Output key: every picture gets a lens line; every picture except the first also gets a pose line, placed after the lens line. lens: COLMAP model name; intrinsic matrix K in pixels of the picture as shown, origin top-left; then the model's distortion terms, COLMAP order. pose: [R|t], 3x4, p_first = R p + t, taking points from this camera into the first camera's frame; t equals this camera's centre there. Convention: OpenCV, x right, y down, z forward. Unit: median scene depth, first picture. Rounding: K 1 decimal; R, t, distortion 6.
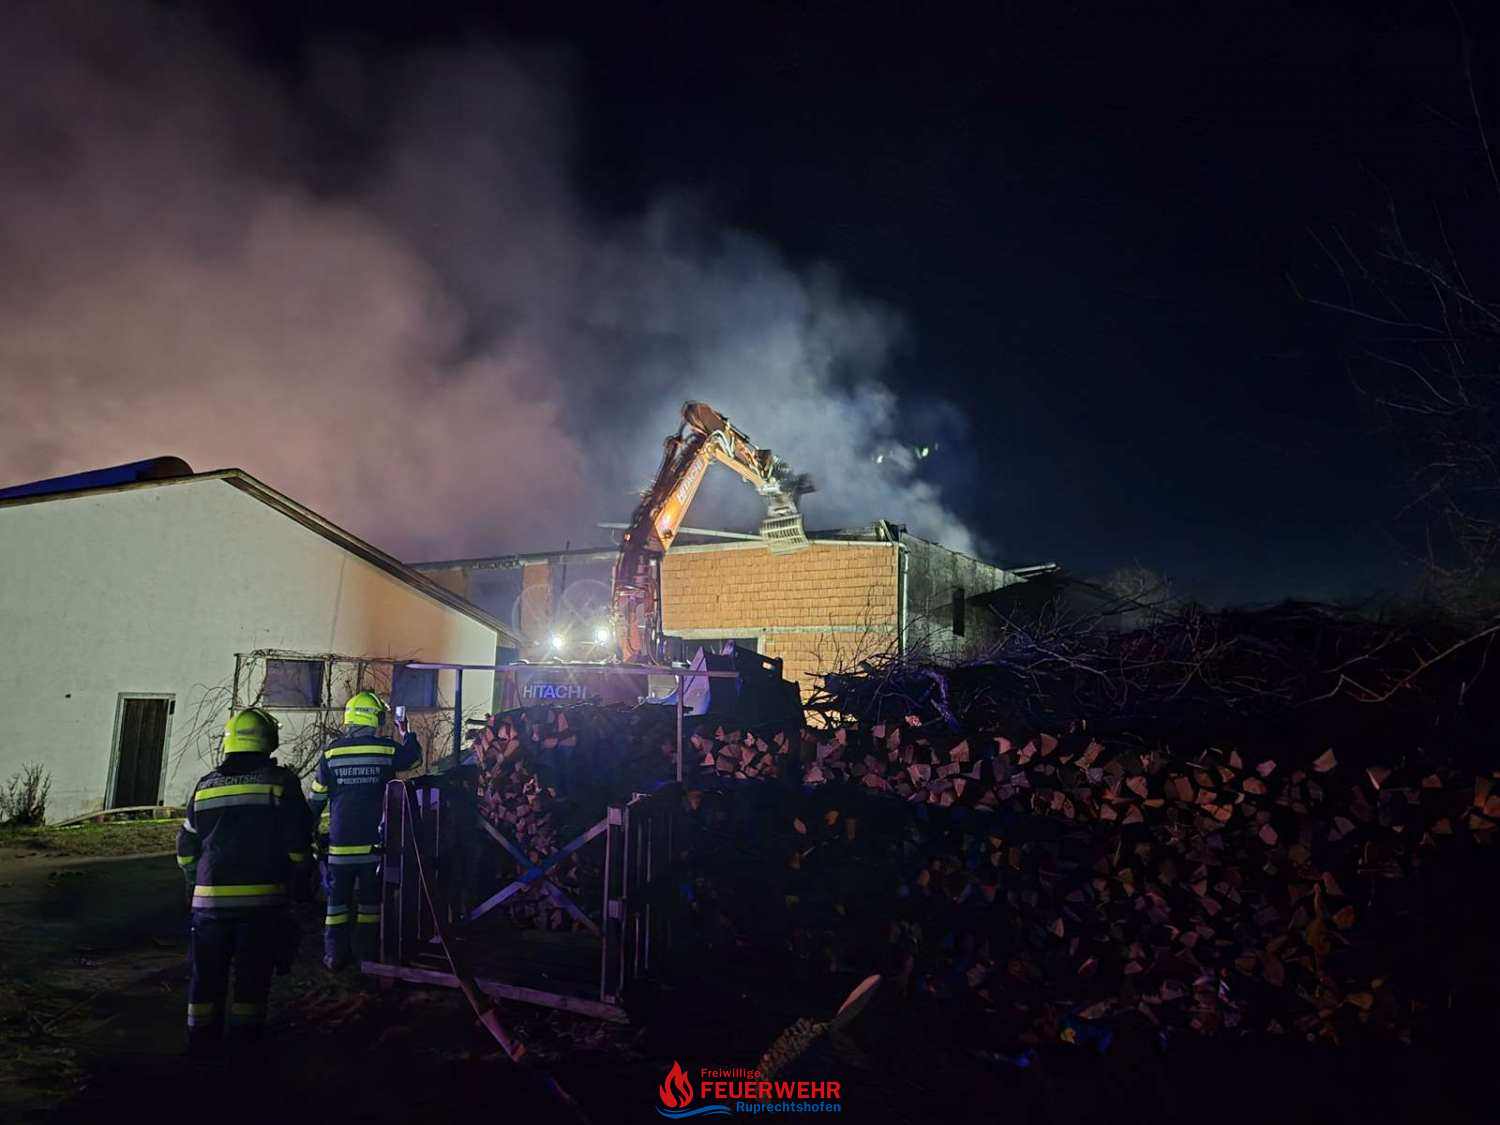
lens RADIAL K [[1005.1, 0, 749.8], [0, 1005.1, 494.9], [0, 0, 1]] dist [0.076438, -0.075138]
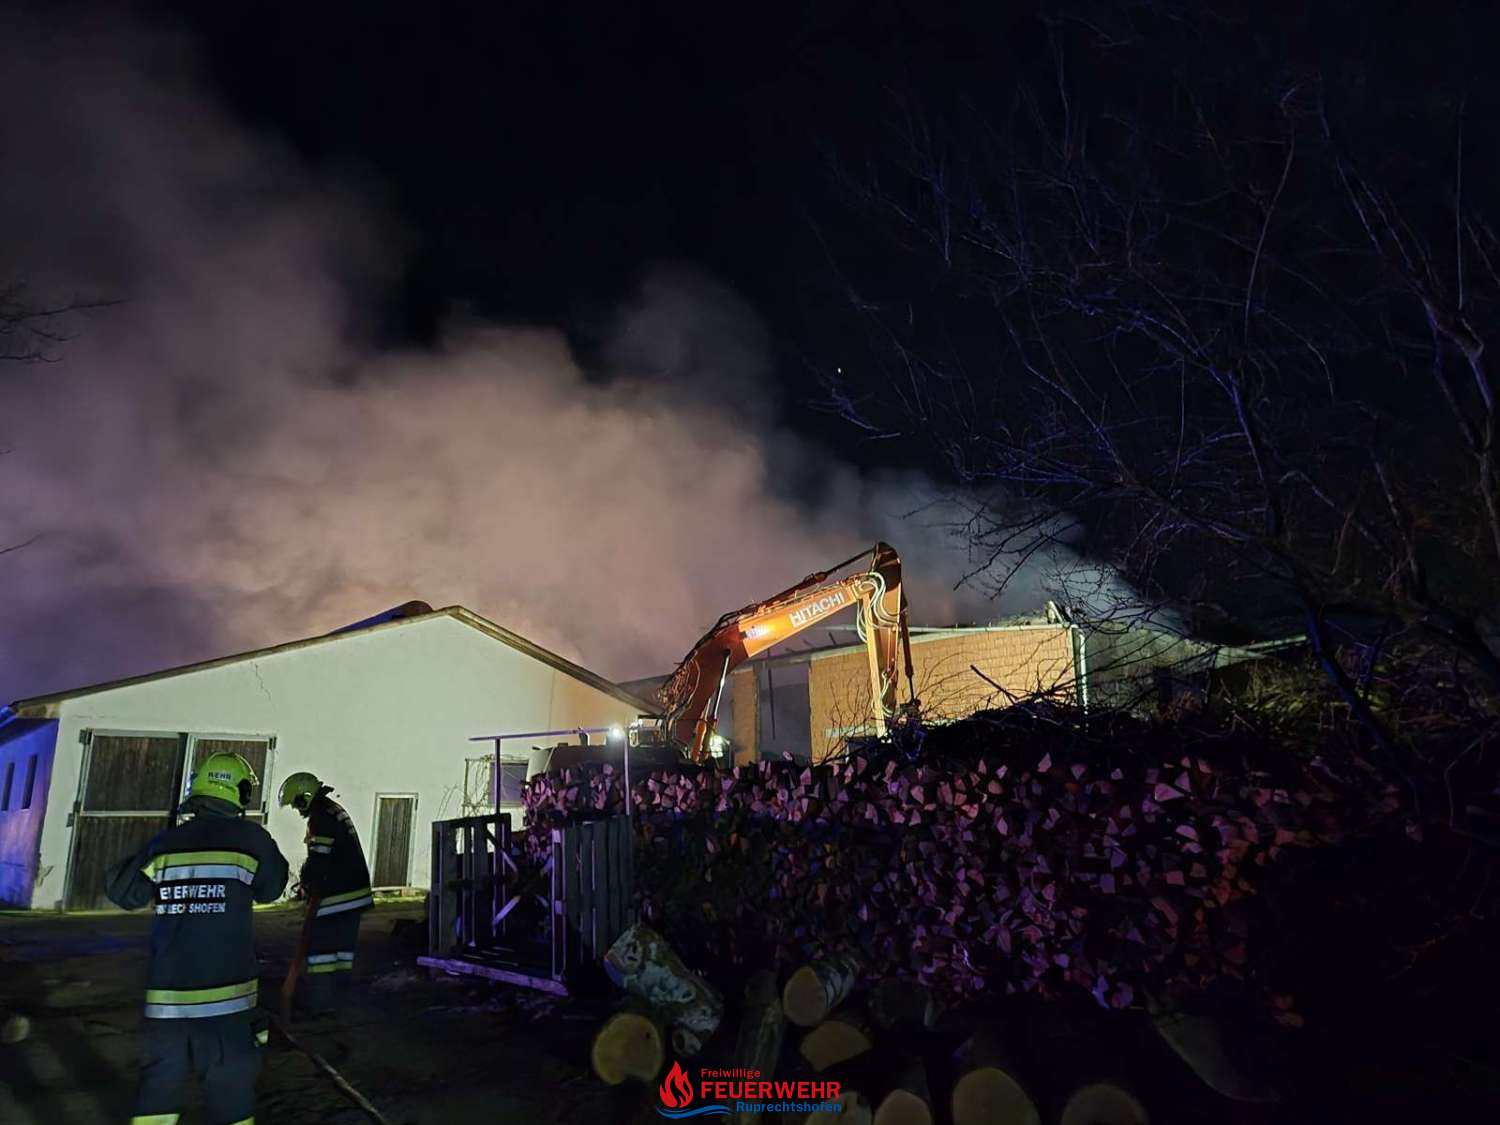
lens RADIAL K [[1013.2, 0, 746.8], [0, 1013.2, 496.9], [0, 0, 1]] dist [0.068509, -0.072718]
pose [[0.955566, -0.113125, -0.272205, 0.548394], [0.084266, 0.989726, -0.115507, 0.054027], [0.282475, 0.087437, 0.955281, -0.263831]]
